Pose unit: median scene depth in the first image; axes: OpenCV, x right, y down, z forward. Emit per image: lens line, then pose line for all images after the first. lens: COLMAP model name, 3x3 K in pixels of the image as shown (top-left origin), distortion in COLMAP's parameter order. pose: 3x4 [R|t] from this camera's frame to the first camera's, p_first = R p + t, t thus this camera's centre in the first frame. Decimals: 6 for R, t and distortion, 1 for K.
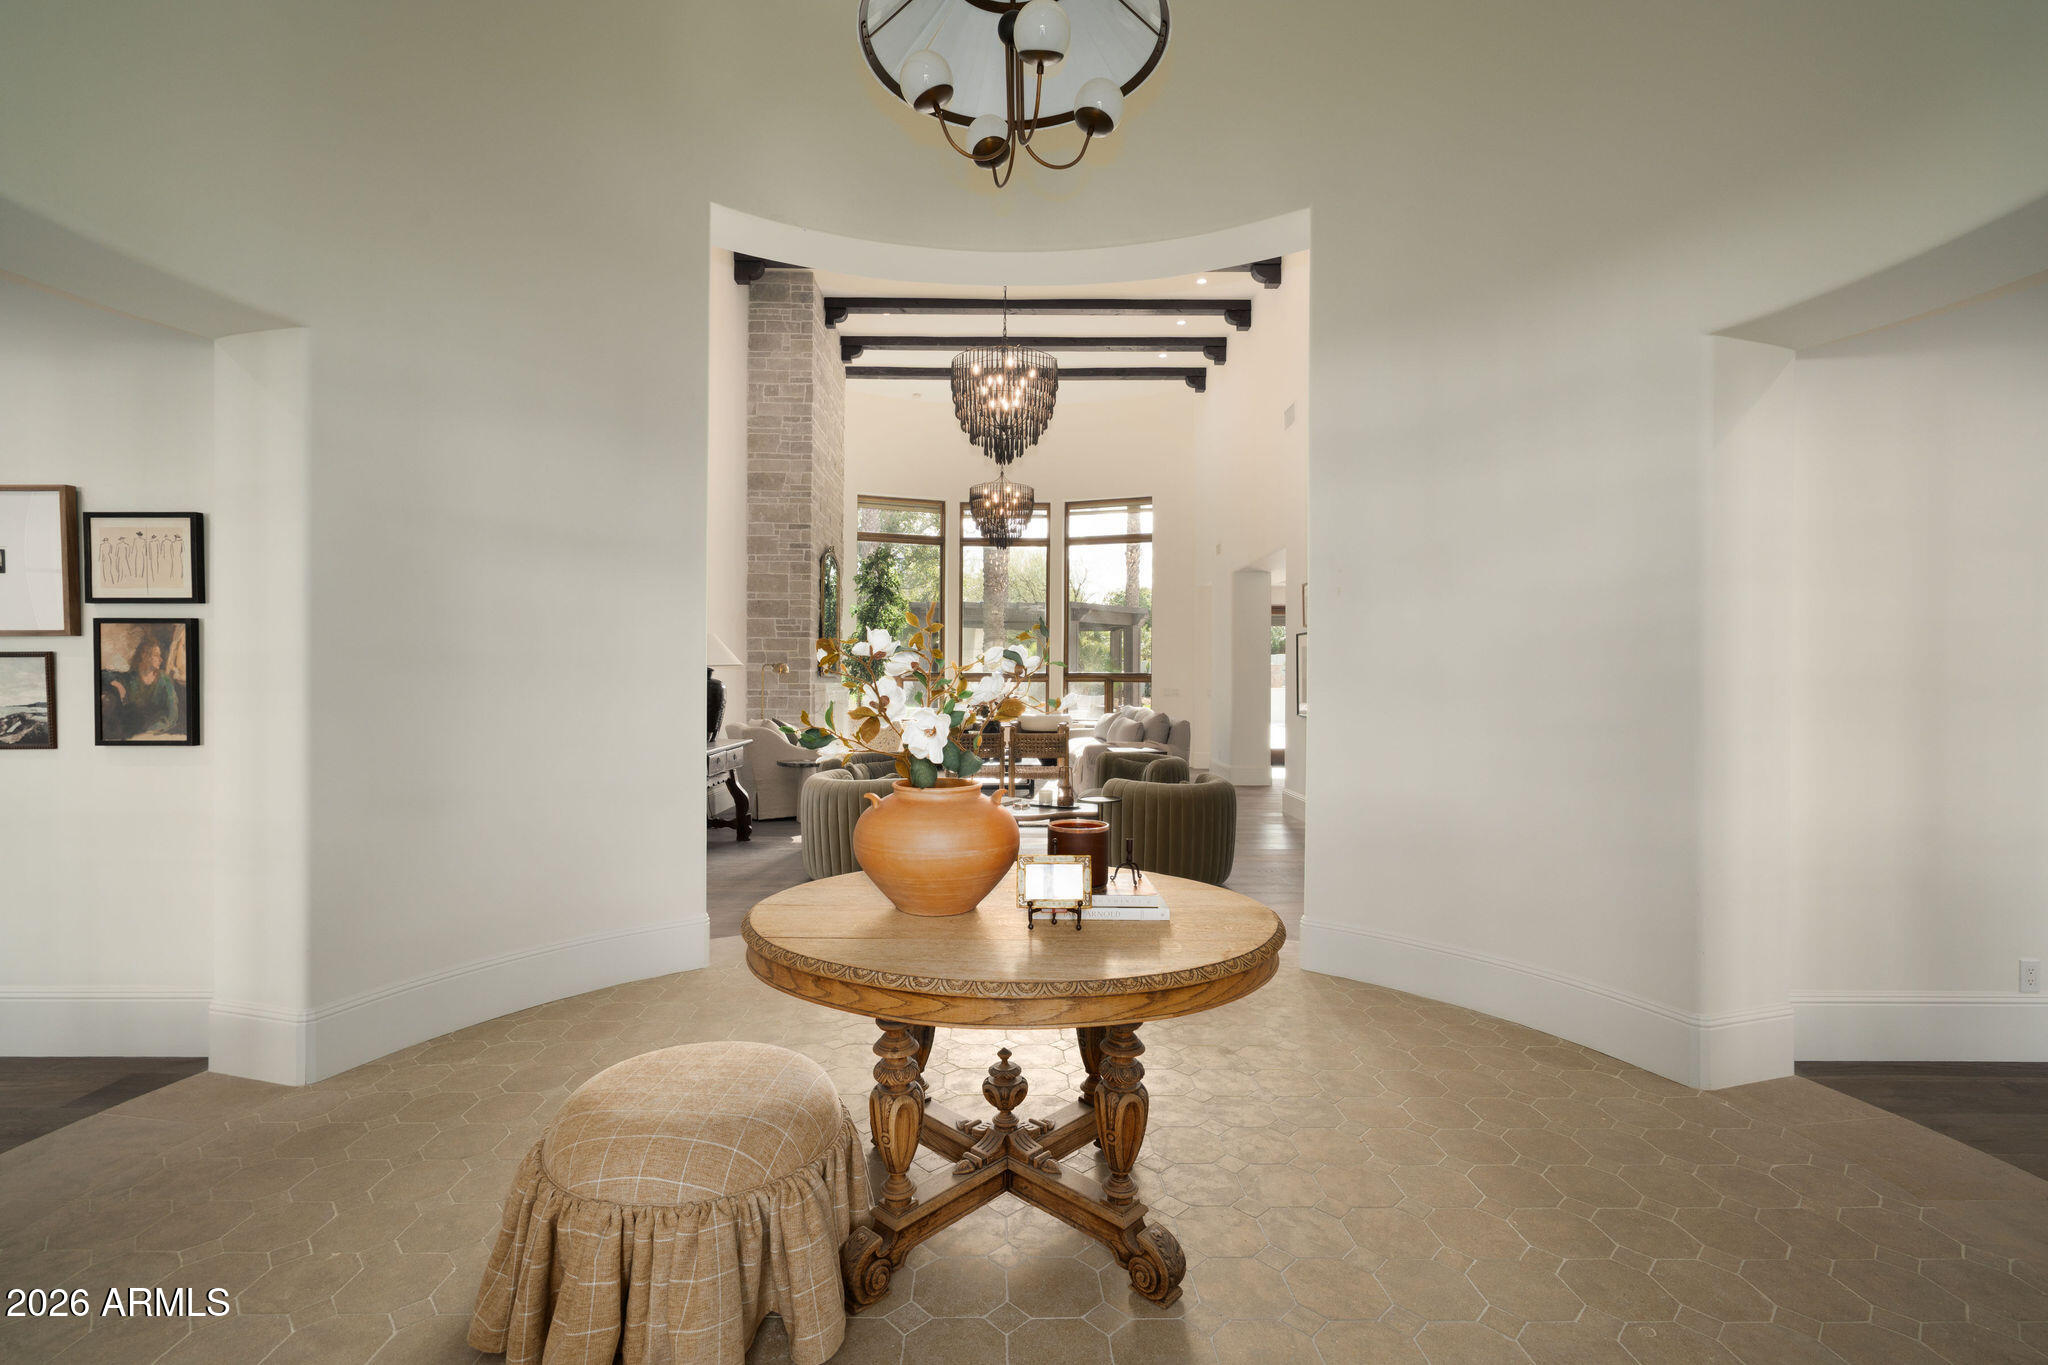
lens RADIAL K [[925.3, 0, 1005.8], [0, 925.3, 685.7], [0, 0, 1]] dist [-0.005891, 0.002731]
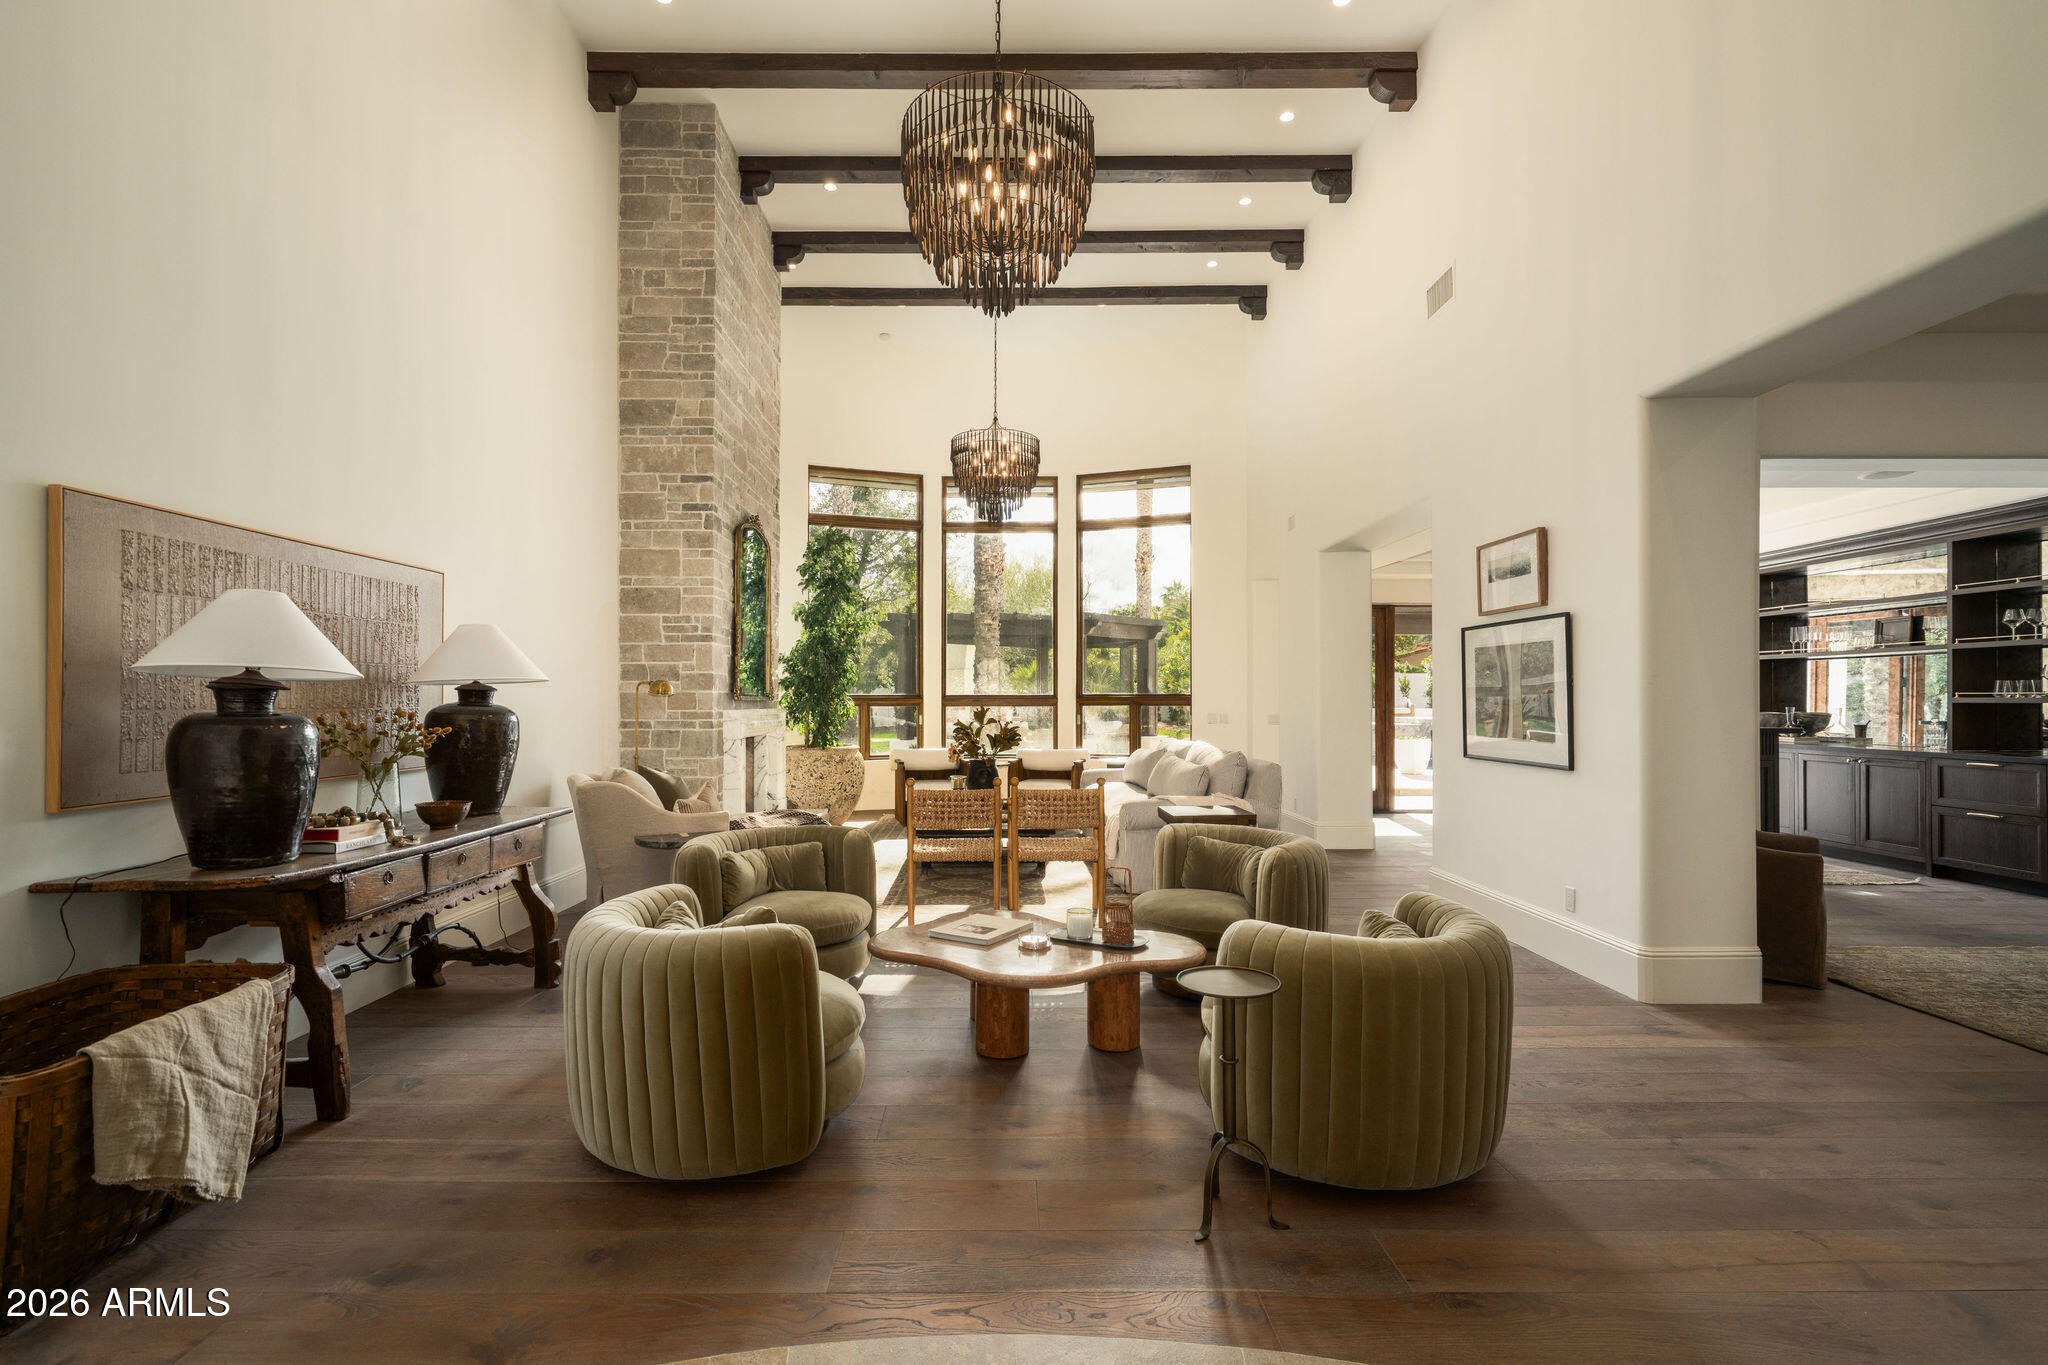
lens RADIAL K [[925.3, 0, 986.4], [0, 925.3, 689.6], [0, 0, 1]] dist [-0.005891, 0.002731]
pose [[0.999853, -0.006543, -0.015834, -0.000798], [0.006196, 0.999742, -0.021874, -0.001277], [0.015973, 0.021773, 0.999635, 0.261106]]
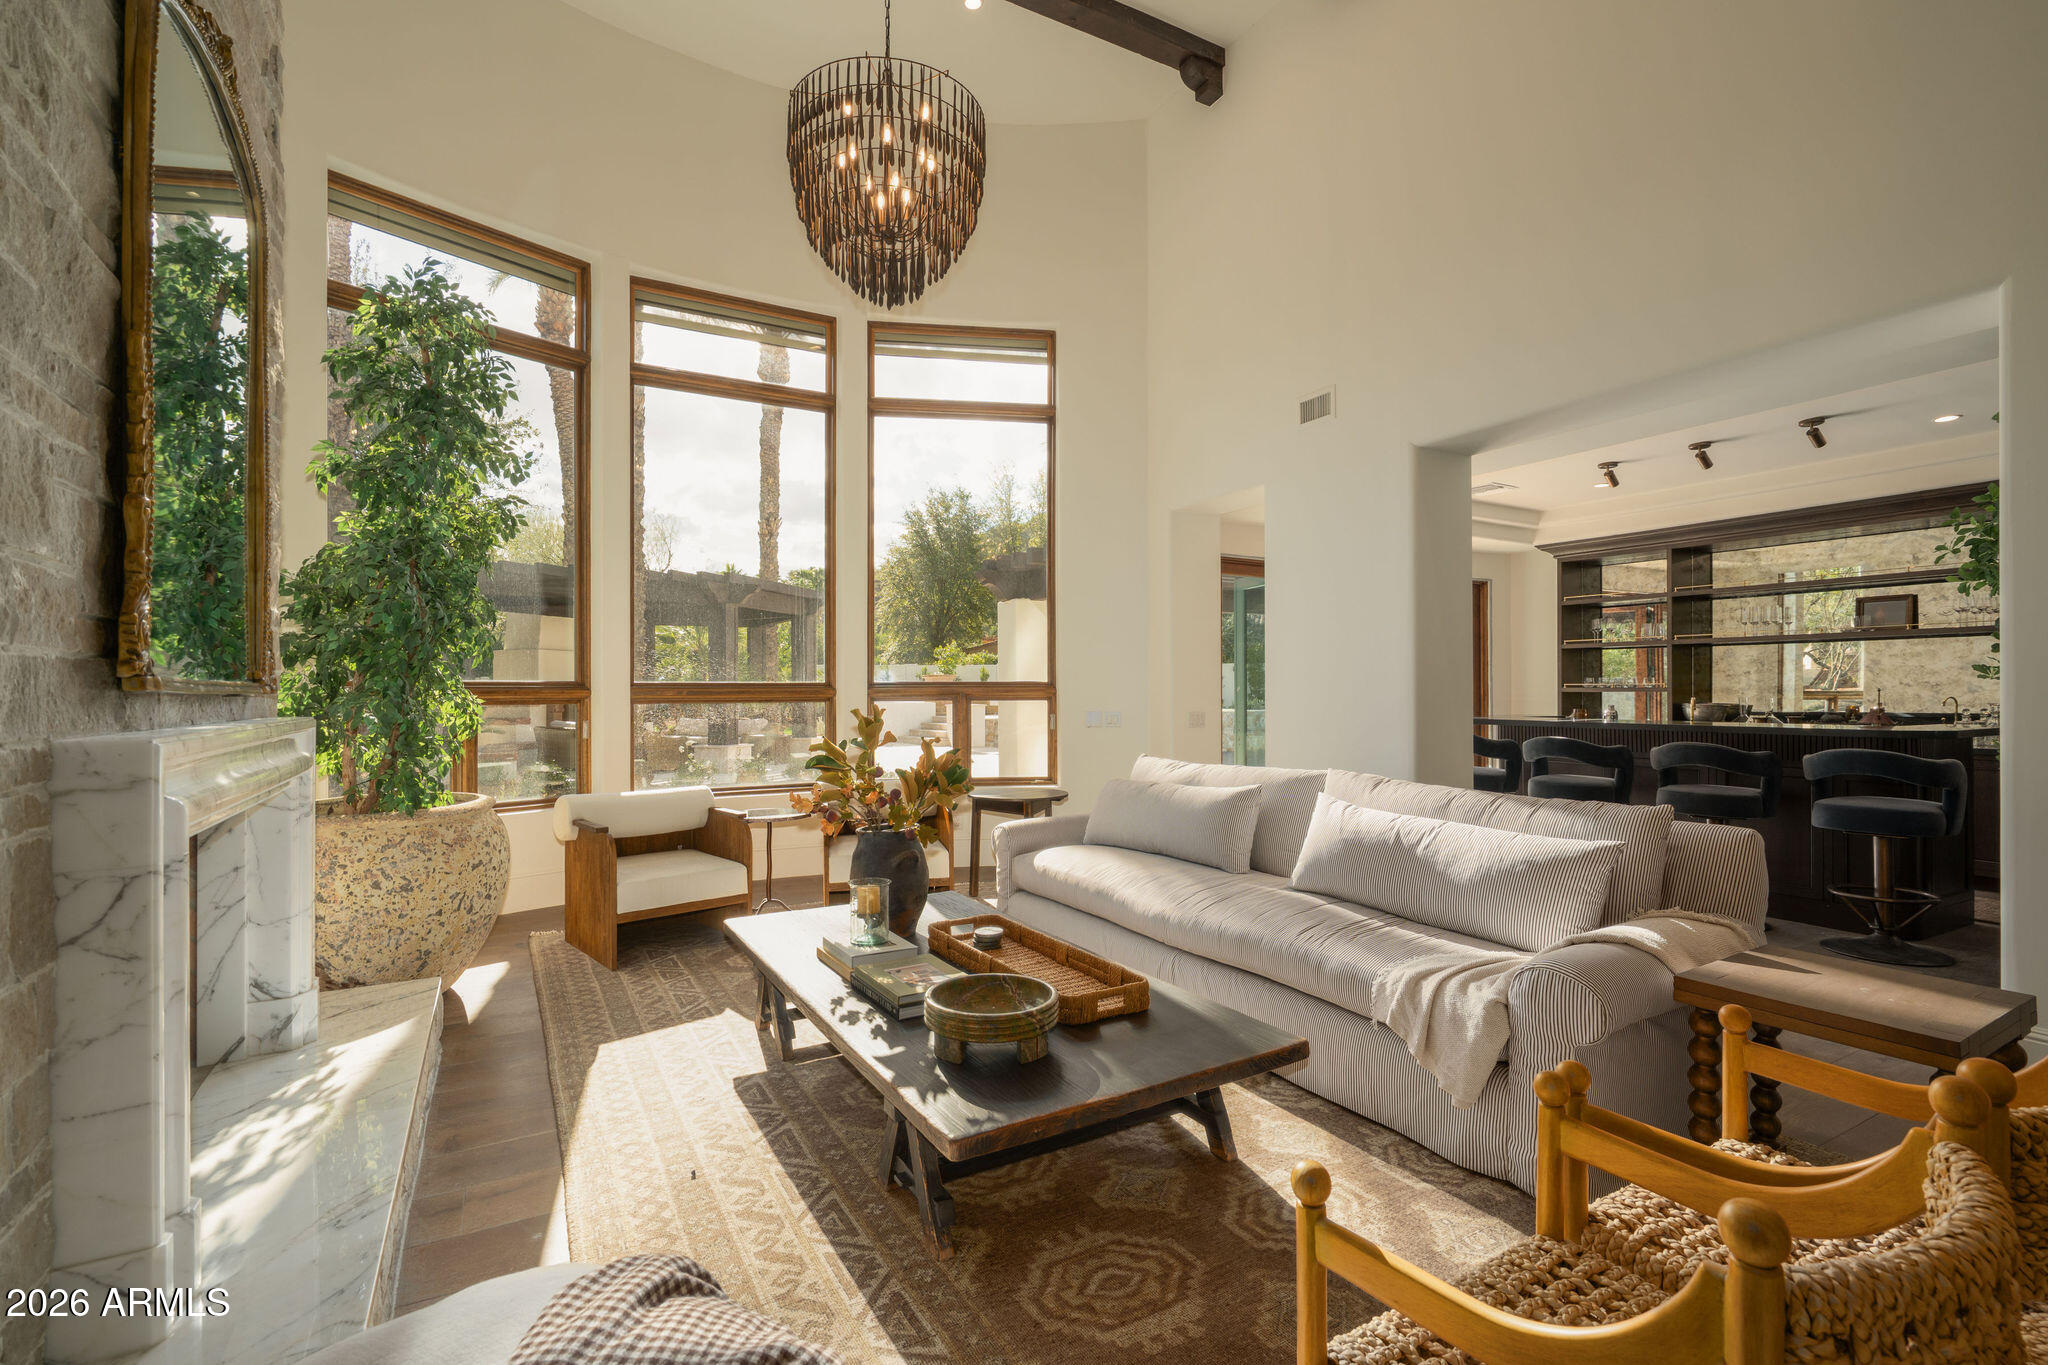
lens RADIAL K [[925.3, 0, 1028.0], [0, 925.3, 688.7], [0, 0, 1]] dist [-0.005891, 0.002731]
pose [[0.869060, -0.005598, 0.494675, -0.117438], [0.012776, 0.999856, -0.011130, -0.005529], [-0.494541, 0.015993, 0.869007, 0.645959]]
